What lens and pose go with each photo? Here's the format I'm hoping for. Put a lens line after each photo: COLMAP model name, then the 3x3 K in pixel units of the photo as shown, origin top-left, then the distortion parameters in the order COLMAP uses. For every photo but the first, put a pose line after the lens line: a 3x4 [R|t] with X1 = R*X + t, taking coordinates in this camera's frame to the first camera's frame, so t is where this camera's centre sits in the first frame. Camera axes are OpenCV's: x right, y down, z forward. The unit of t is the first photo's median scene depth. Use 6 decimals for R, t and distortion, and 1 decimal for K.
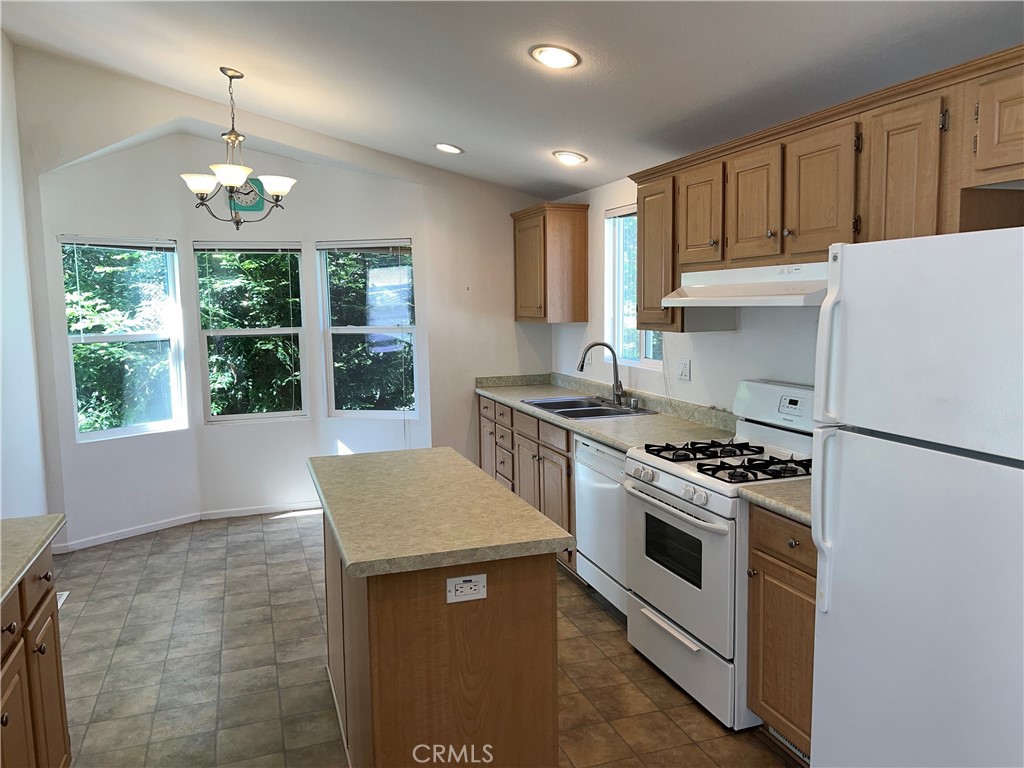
lens RADIAL K [[771.9, 0, 511.6], [0, 771.9, 375.7], [0, 0, 1]] dist [0.020544, -0.000124]
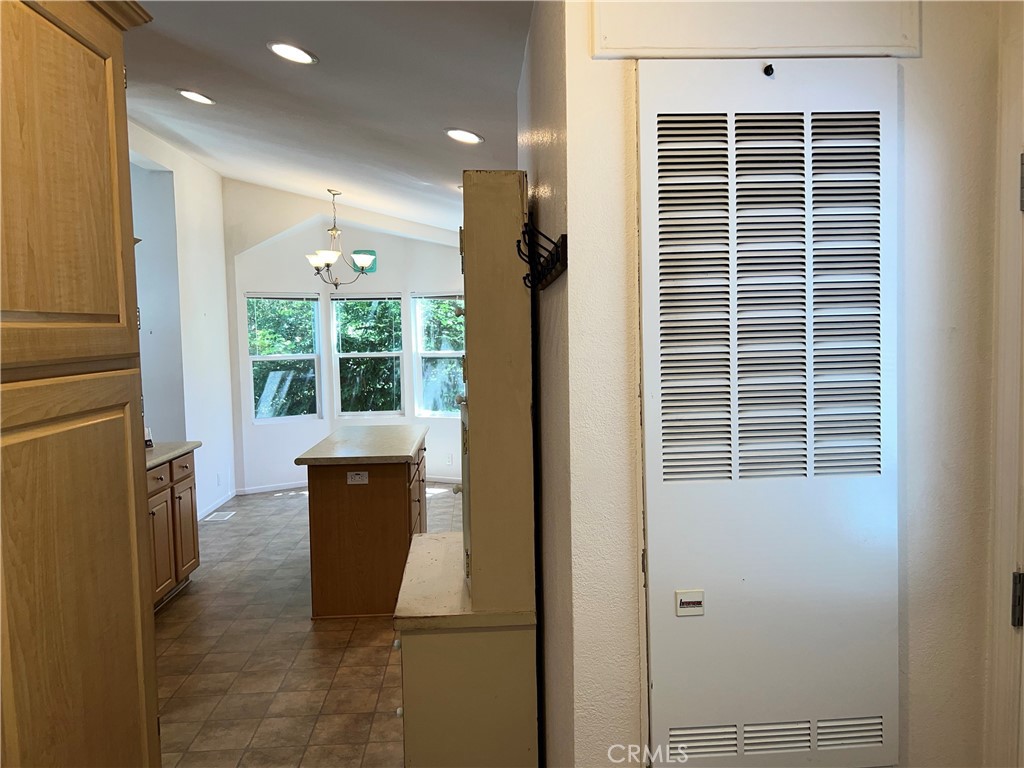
lens RADIAL K [[774.0, 0, 518.8], [0, 774.0, 383.9], [0, 0, 1]] dist [0.078052, -0.088914]
pose [[0.961163, 0.017544, -0.275422, 0.529680], [-0.025017, 0.999407, -0.023642, 0.038838], [0.274844, 0.029614, 0.961033, -0.497423]]
